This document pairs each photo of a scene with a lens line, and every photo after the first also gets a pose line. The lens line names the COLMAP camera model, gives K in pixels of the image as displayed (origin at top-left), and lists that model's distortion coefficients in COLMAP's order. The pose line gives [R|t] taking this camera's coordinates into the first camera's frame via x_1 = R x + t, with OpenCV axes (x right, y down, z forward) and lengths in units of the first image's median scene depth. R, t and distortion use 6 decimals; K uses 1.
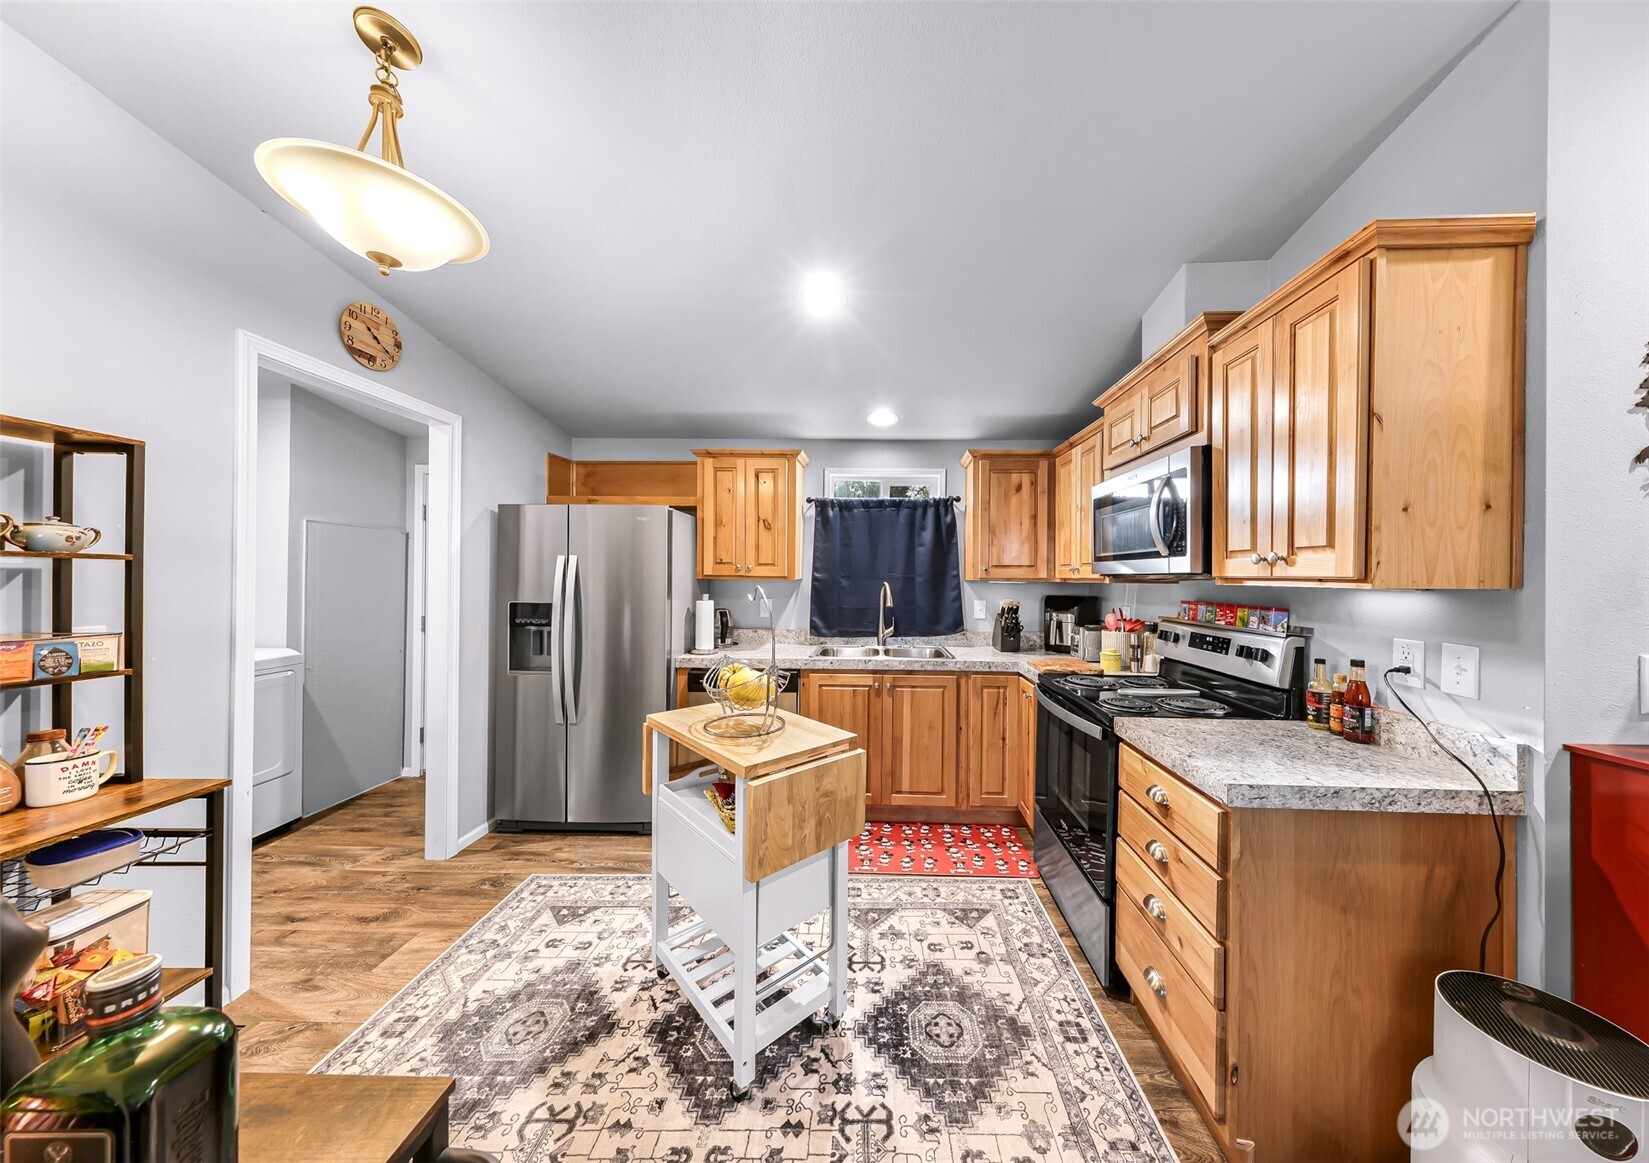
lens RADIAL K [[520.3, 0, 838.2], [0, 520.3, 578.7], [0, 0, 1]] dist [0.000101, 0.000030]
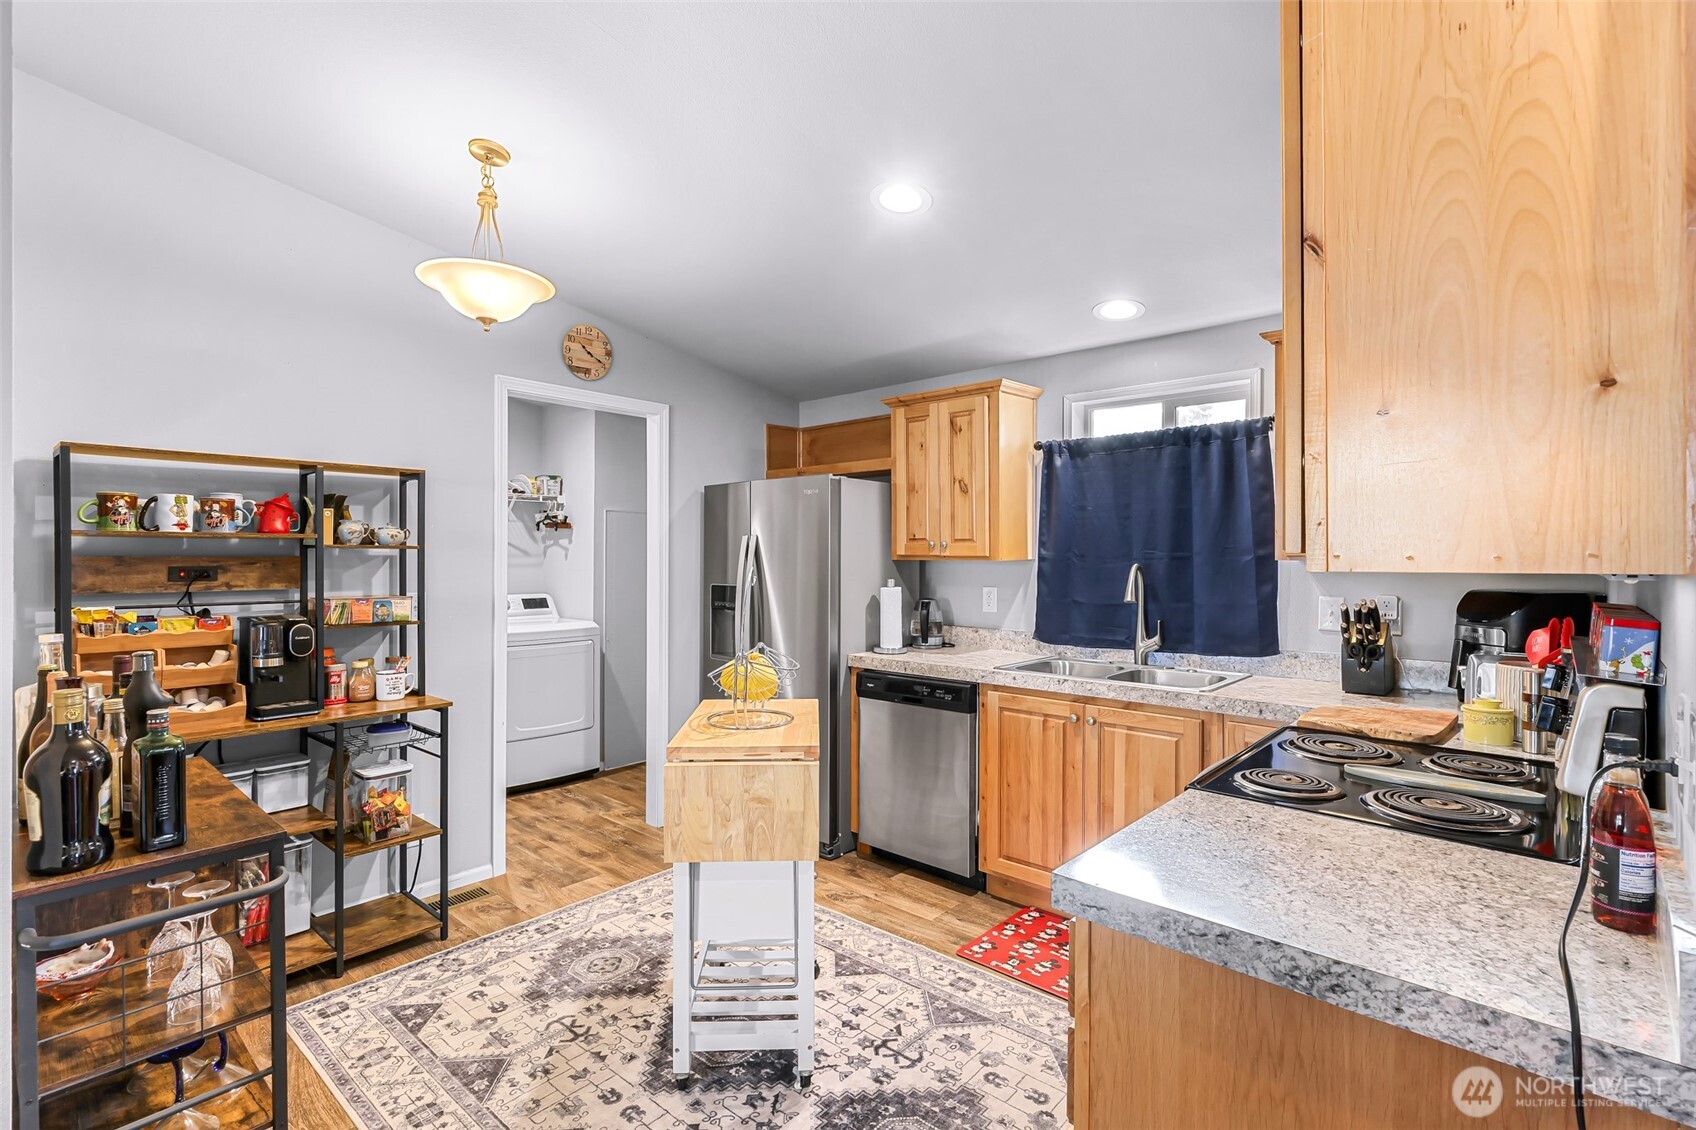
lens RADIAL K [[783.2, 0, 833.3], [0, 783.2, 558.2], [0, 0, 1]] dist [0.000810, 0.000426]
pose [[0.751301, -0.006106, -0.659932, 0.717434], [0.003929, 0.999981, -0.004779, 0.004610], [0.659949, 0.000997, 0.751310, 0.053654]]
